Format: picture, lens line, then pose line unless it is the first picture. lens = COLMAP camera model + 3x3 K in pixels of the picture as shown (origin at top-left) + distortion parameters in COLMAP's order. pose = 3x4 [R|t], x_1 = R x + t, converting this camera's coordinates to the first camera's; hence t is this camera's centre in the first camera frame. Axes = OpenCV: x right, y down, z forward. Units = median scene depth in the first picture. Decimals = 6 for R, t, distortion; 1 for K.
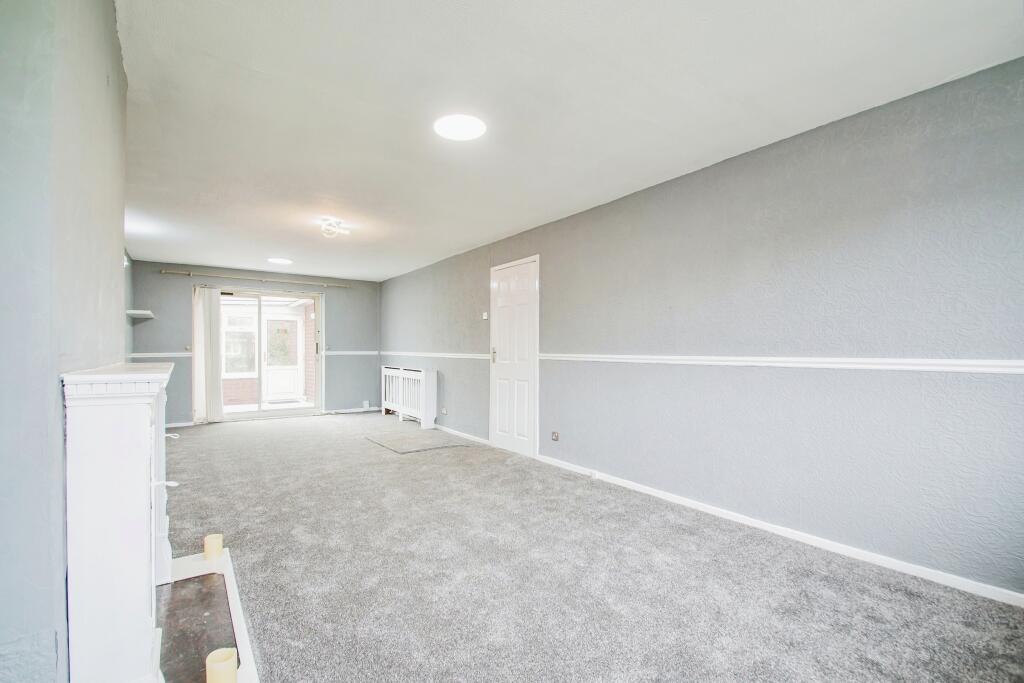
lens RADIAL K [[462.2, 0, 520.5], [0, 462.2, 354.8], [0, 0, 1]] dist [0.000162, -0.000348]
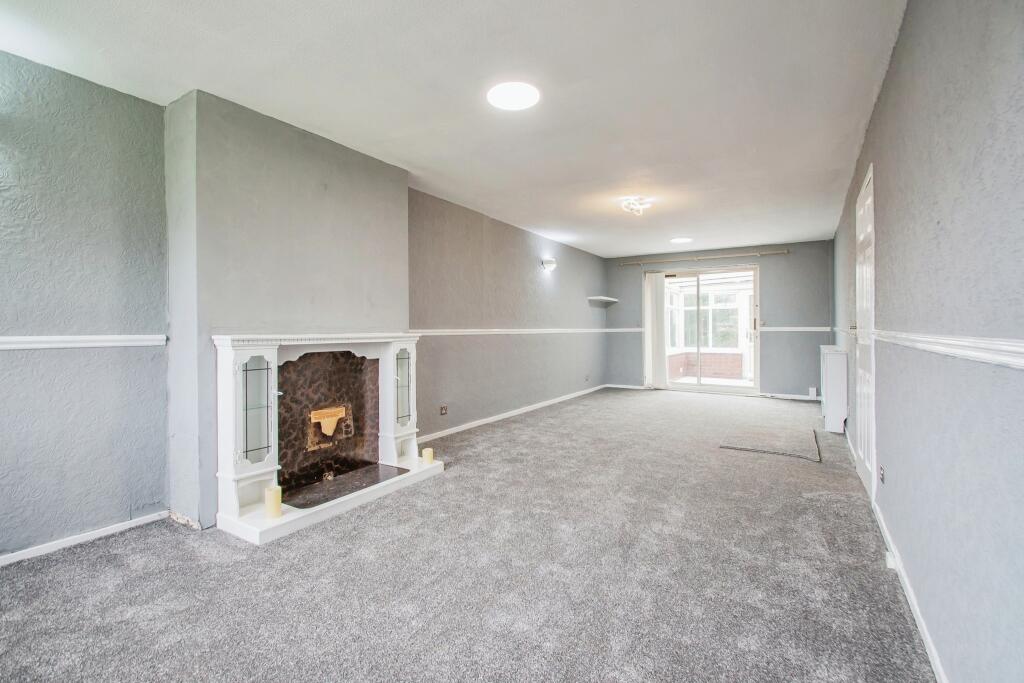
lens RADIAL K [[473.1, 0, 513.4], [0, 473.1, 330.3], [0, 0, 1]] dist [0.000278, -0.000427]
pose [[0.360410, 0.004666, -0.932782, 0.314765], [-0.006025, 0.999978, 0.002674, -0.001398], [0.932775, 0.004656, 0.360430, 0.247928]]
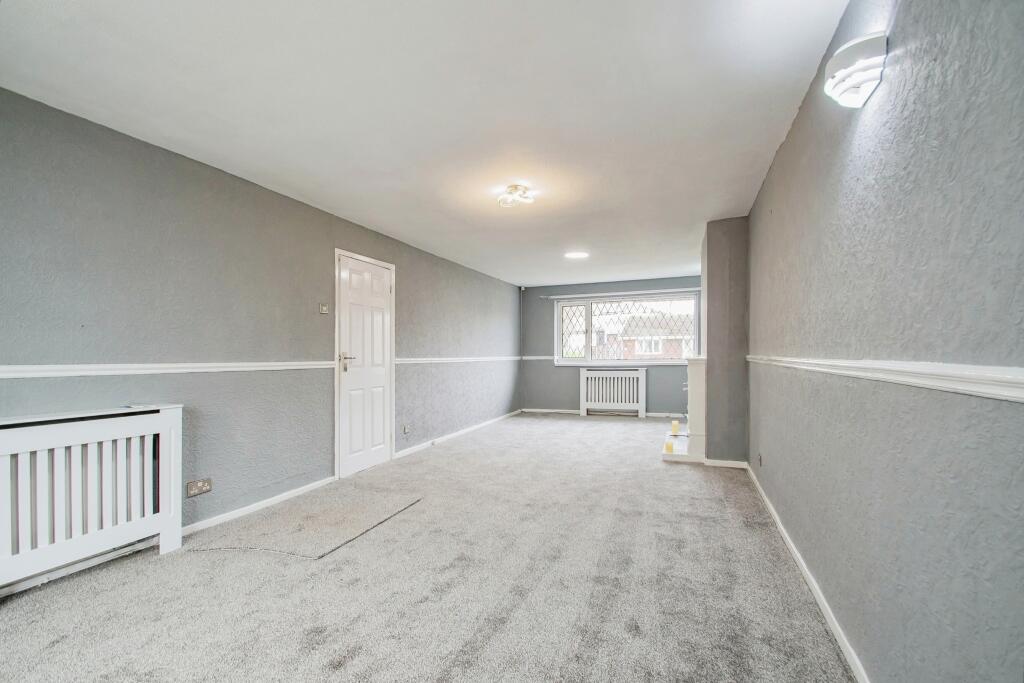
lens RADIAL K [[462.2, 0, 520.5], [0, 462.2, 354.8], [0, 0, 1]] dist [0.000162, -0.000348]
pose [[-0.548948, 0.000987, 0.835856, -0.732131], [0.018884, 0.999759, 0.011222, -0.012081], [-0.835643, 0.021944, -0.548834, 0.974093]]
